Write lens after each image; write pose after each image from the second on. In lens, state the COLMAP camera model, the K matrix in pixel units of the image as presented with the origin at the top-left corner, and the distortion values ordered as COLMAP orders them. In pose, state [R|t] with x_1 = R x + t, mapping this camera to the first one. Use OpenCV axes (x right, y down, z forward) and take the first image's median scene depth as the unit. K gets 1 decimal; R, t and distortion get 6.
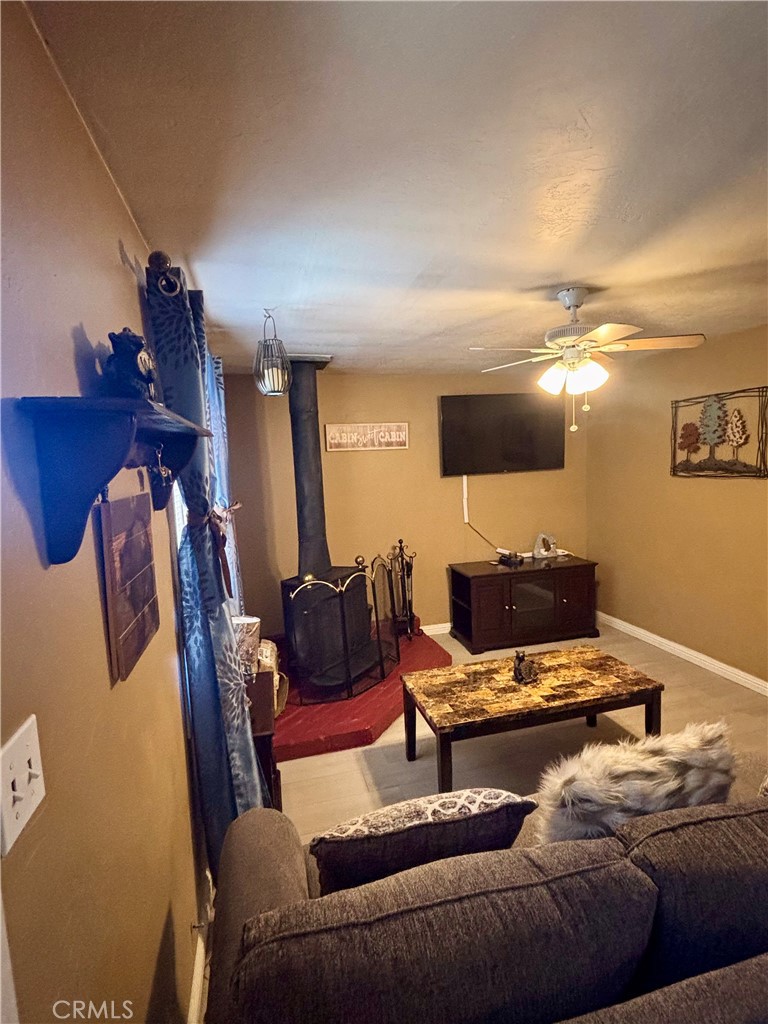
lens RADIAL K [[514.4, 0, 379.7], [0, 514.4, 508.2], [0, 0, 1]] dist [0.016893, -0.000463]
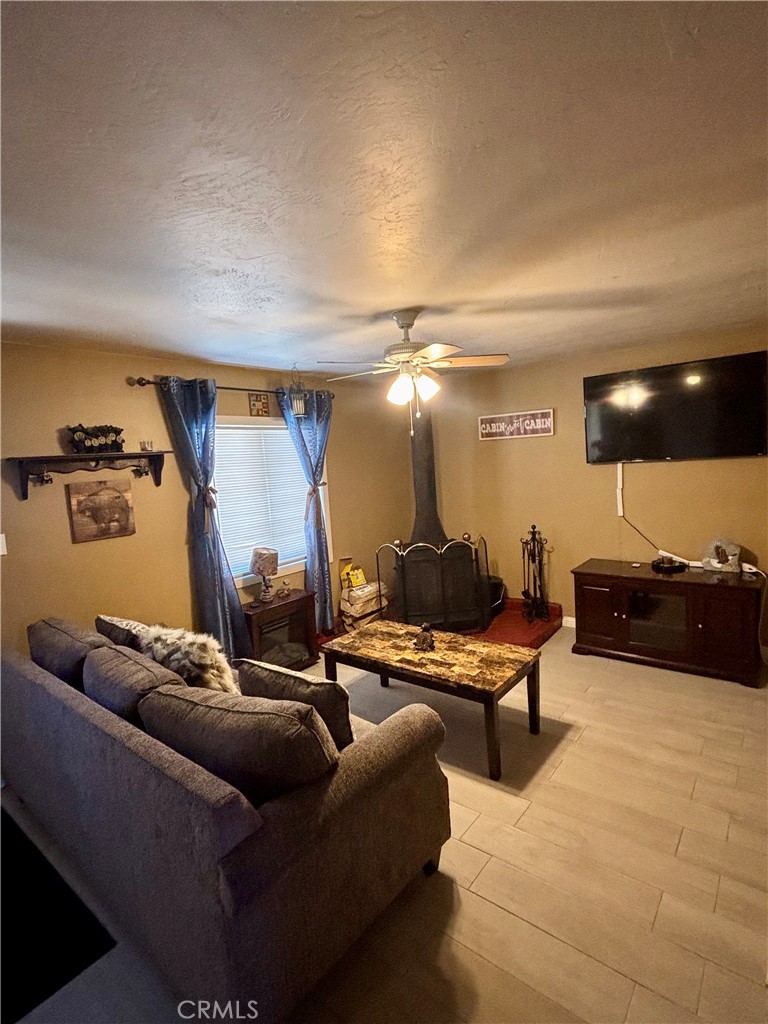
lens RADIAL K [[514.4, 0, 384.9], [0, 514.4, 511.3], [0, 0, 1]] dist [0.016893, -0.000463]
pose [[0.597618, 0.098722, -0.795680, 1.046120], [-0.039112, 0.994799, 0.094050, -0.078617], [0.800826, -0.025085, 0.598371, 0.215103]]
